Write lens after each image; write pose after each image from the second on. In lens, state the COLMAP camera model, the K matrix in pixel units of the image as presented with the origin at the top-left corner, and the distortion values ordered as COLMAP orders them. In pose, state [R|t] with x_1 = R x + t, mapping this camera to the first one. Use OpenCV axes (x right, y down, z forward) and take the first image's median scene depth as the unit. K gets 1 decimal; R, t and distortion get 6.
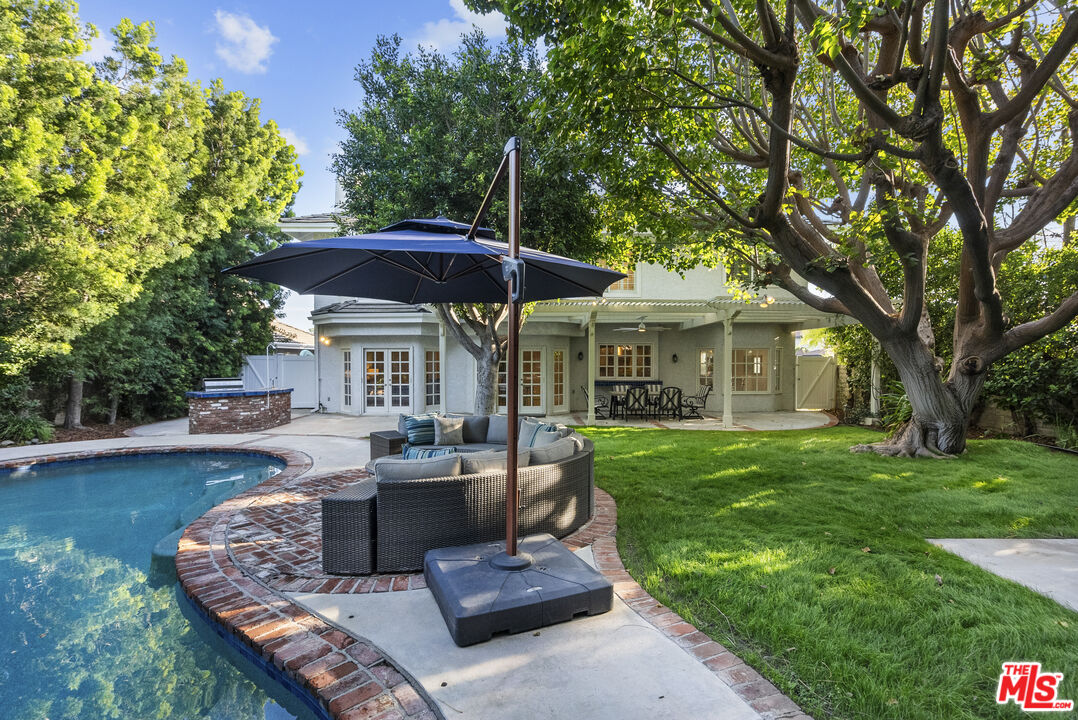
lens RADIAL K [[492.7, 0, 543.5], [0, 492.7, 364.9], [0, 0, 1]] dist [-0.003623, -0.000100]
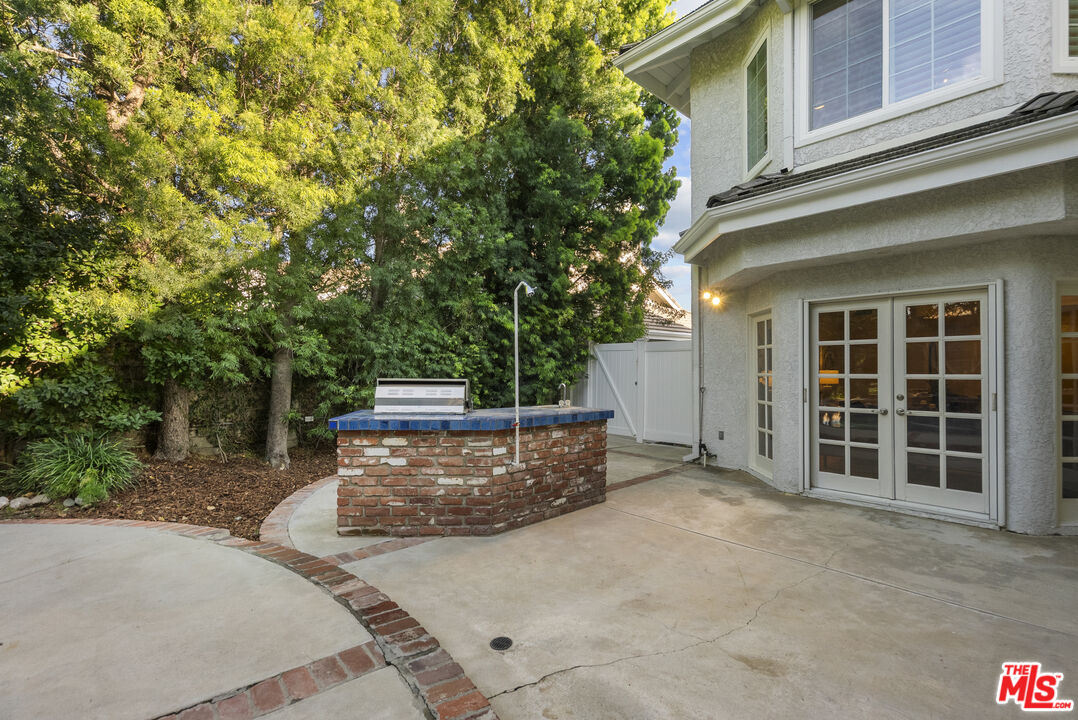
lens RADIAL K [[492.7, 0, 543.5], [0, 492.7, 364.9], [0, 0, 1]] dist [-0.003623, -0.000100]
pose [[0.674449, -0.004891, -0.738305, -0.253674], [-0.008467, 0.999861, -0.014359, 0.017726], [0.738273, 0.015935, 0.674314, 0.674974]]
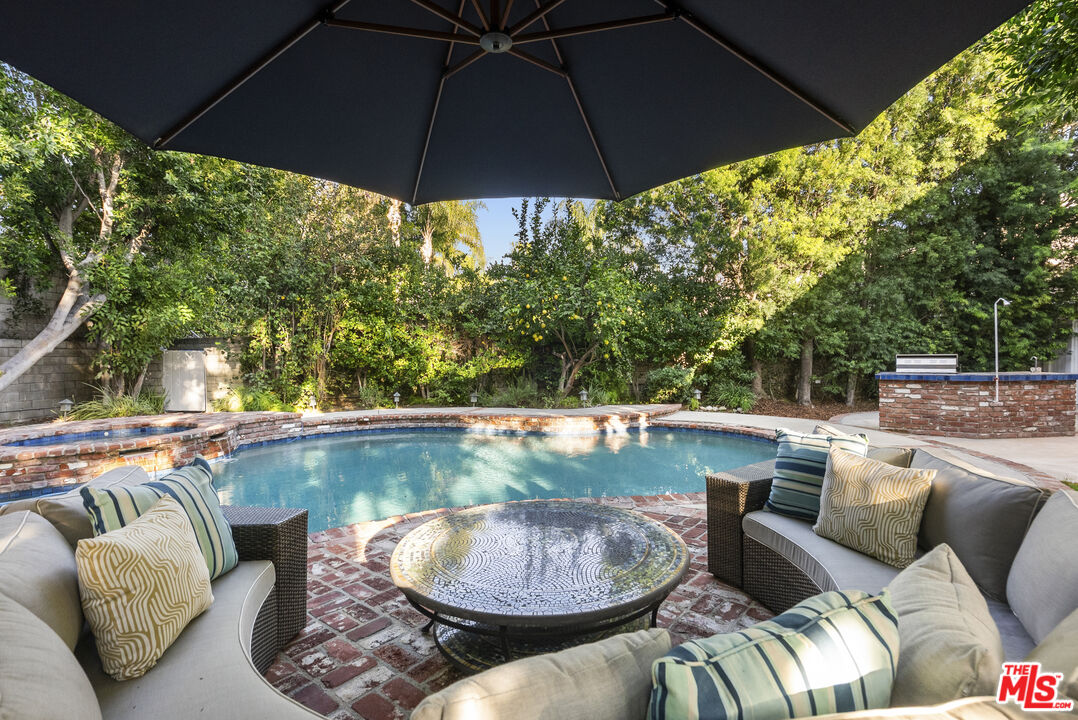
lens RADIAL K [[492.7, 0, 543.5], [0, 492.7, 364.9], [0, 0, 1]] dist [-0.003623, -0.000100]
pose [[-0.020415, 0.021457, -0.999561, 0.049735], [0.008938, 0.999734, 0.021278, 0.018658], [0.999752, -0.008499, -0.020601, 0.391200]]
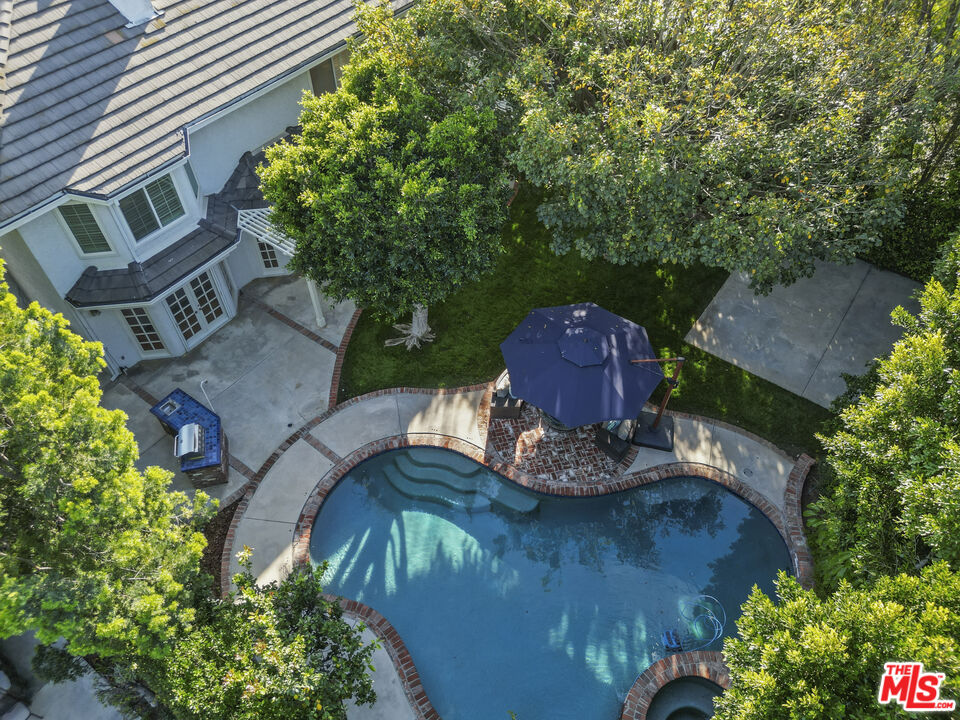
lens RADIAL K [[677.8, 0, 480.0], [0, 677.8, 360.0], [0, 0, 1]] dist [-0.002230, -0.001968]
pose [[0.597266, -0.612050, 0.518331, -0.756628], [0.003240, 0.648100, 0.761548, -0.897174], [-0.802037, -0.453168, 0.389071, 0.083827]]
